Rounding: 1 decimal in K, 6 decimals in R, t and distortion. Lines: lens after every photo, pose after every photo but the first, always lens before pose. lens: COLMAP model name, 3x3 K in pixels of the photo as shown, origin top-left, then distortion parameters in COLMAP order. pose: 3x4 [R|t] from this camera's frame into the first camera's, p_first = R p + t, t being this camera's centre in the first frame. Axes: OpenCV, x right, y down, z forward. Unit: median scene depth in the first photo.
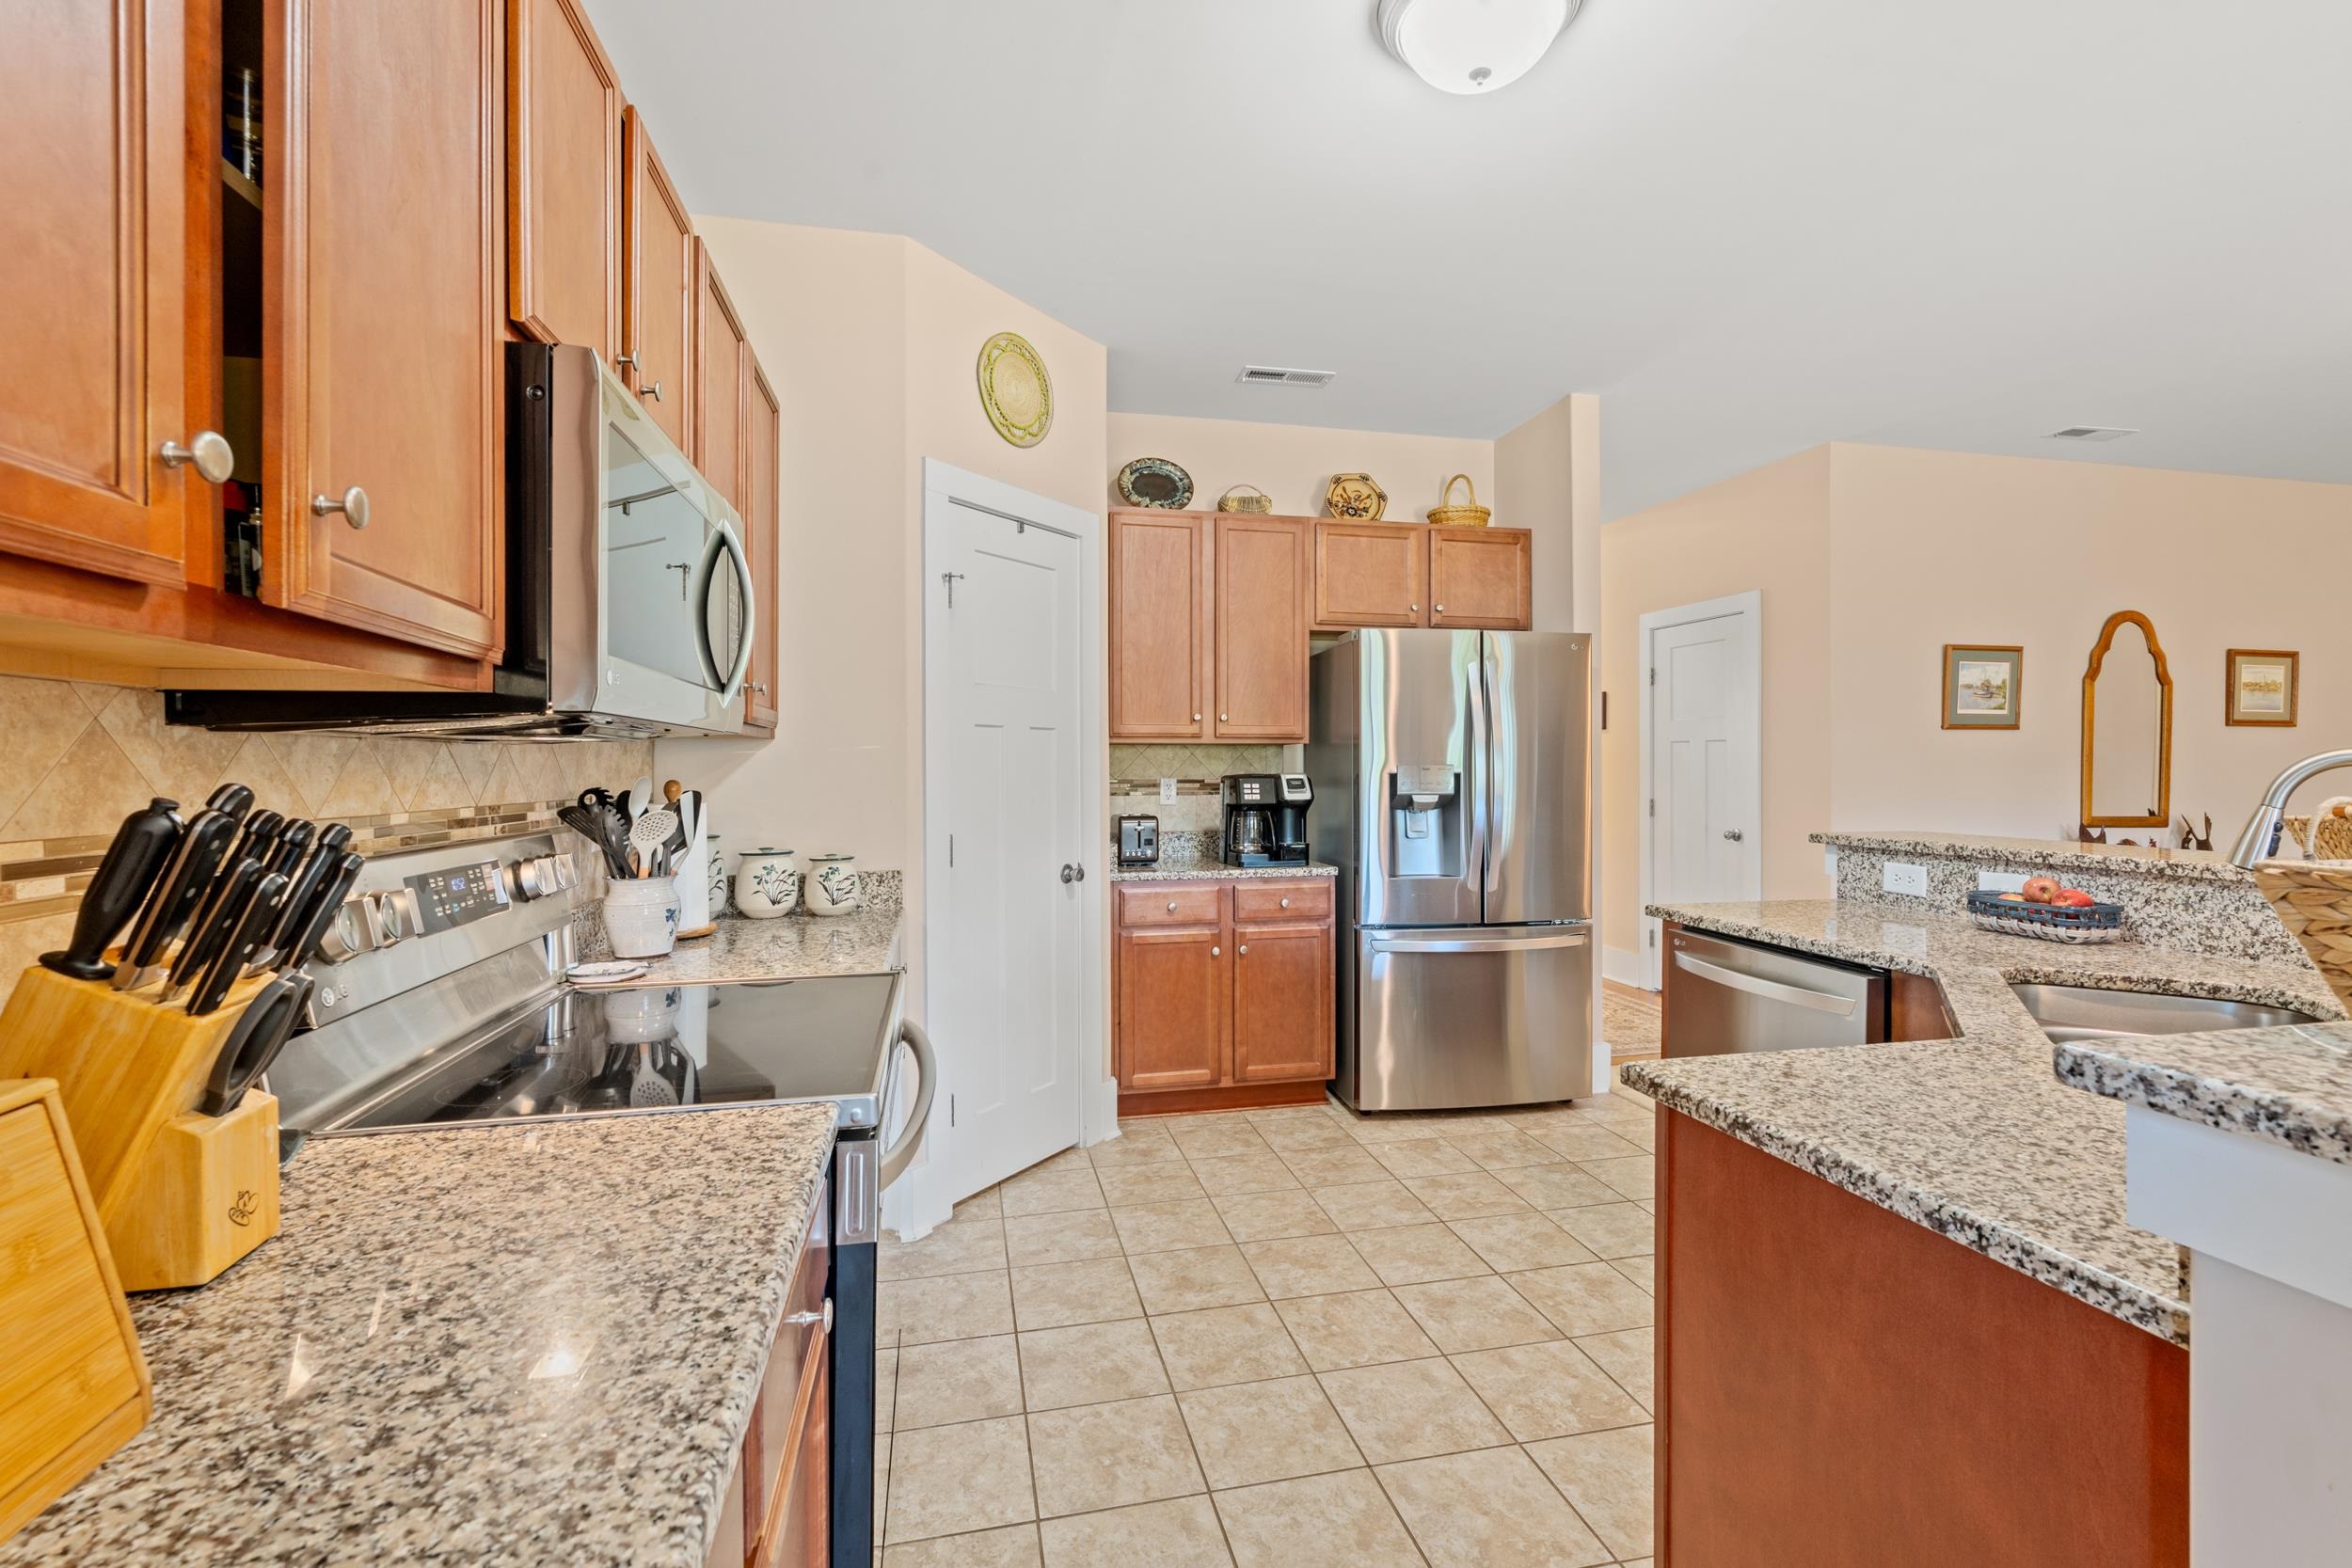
lens RADIAL K [[1032.7, 0, 1182.2], [0, 1032.7, 770.7], [0, 0, 1]] dist [-0.003220, 0.000213]
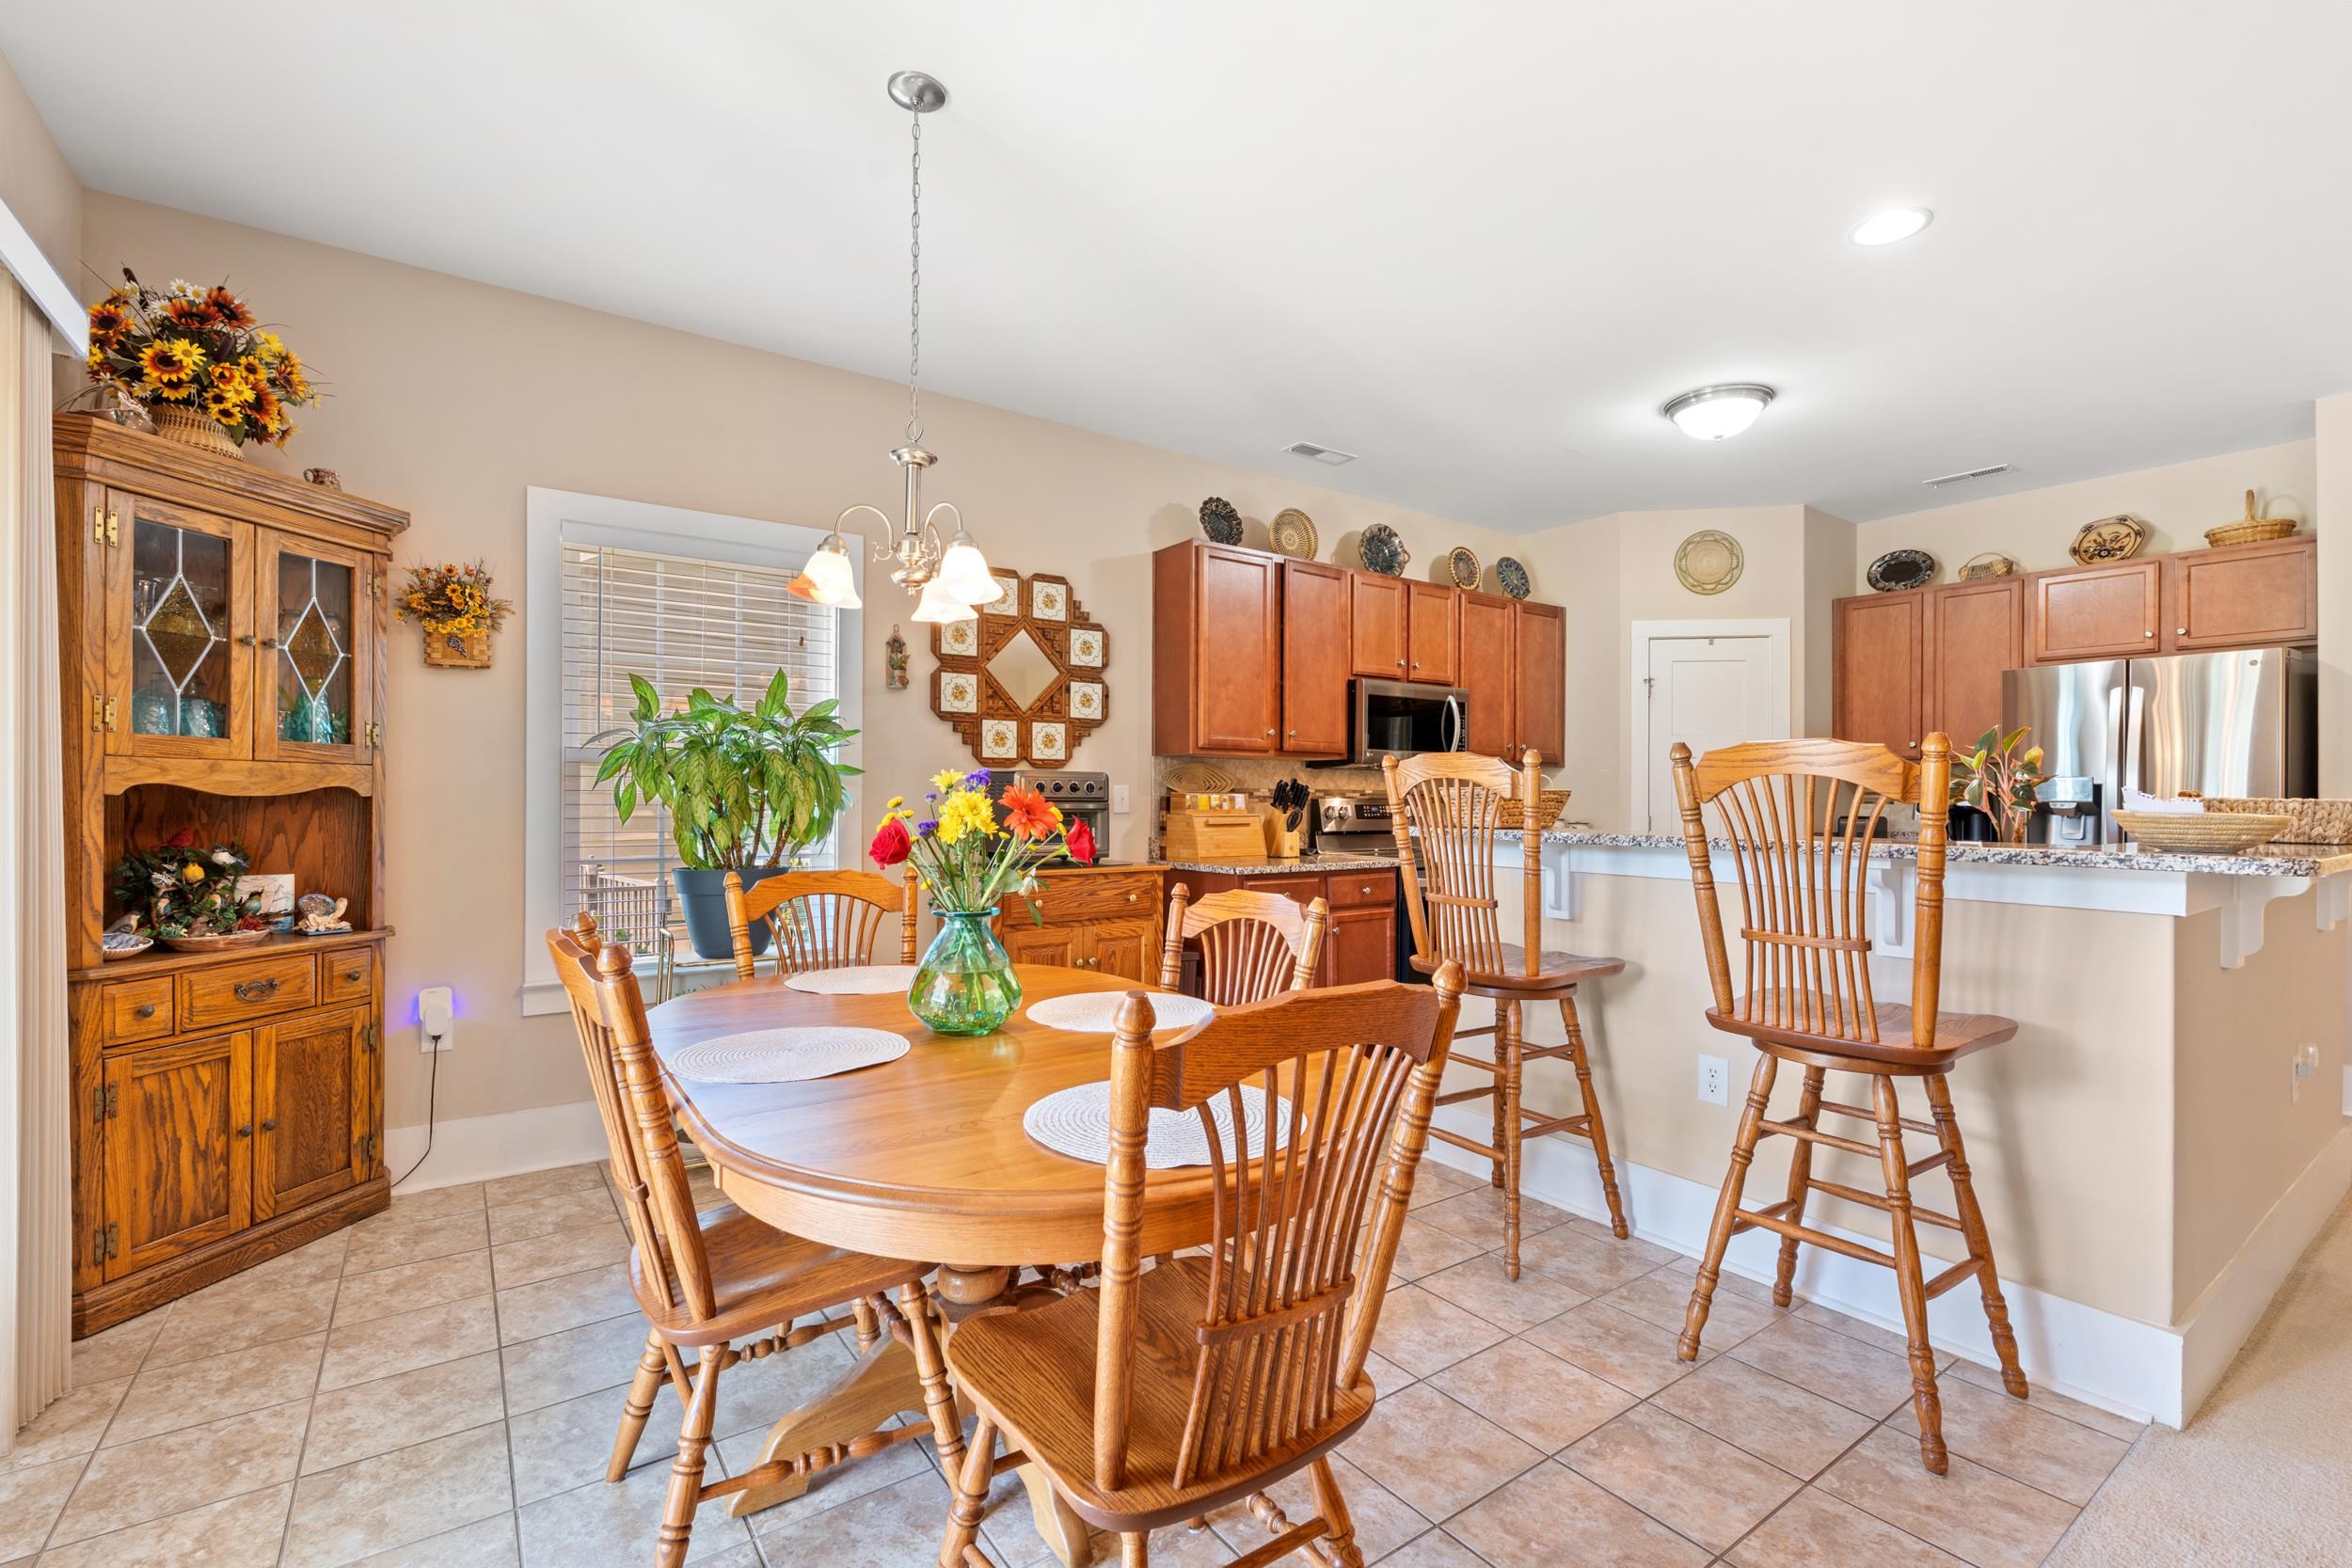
lens RADIAL K [[1032.7, 0, 1179.7], [0, 1032.7, 796.4], [0, 0, 1]] dist [-0.003220, 0.000213]
pose [[0.393589, 0.002818, -0.919282, 1.351371], [-0.010406, 0.999945, -0.001390, 0.043050], [0.919227, 0.010113, 0.393597, -0.611376]]
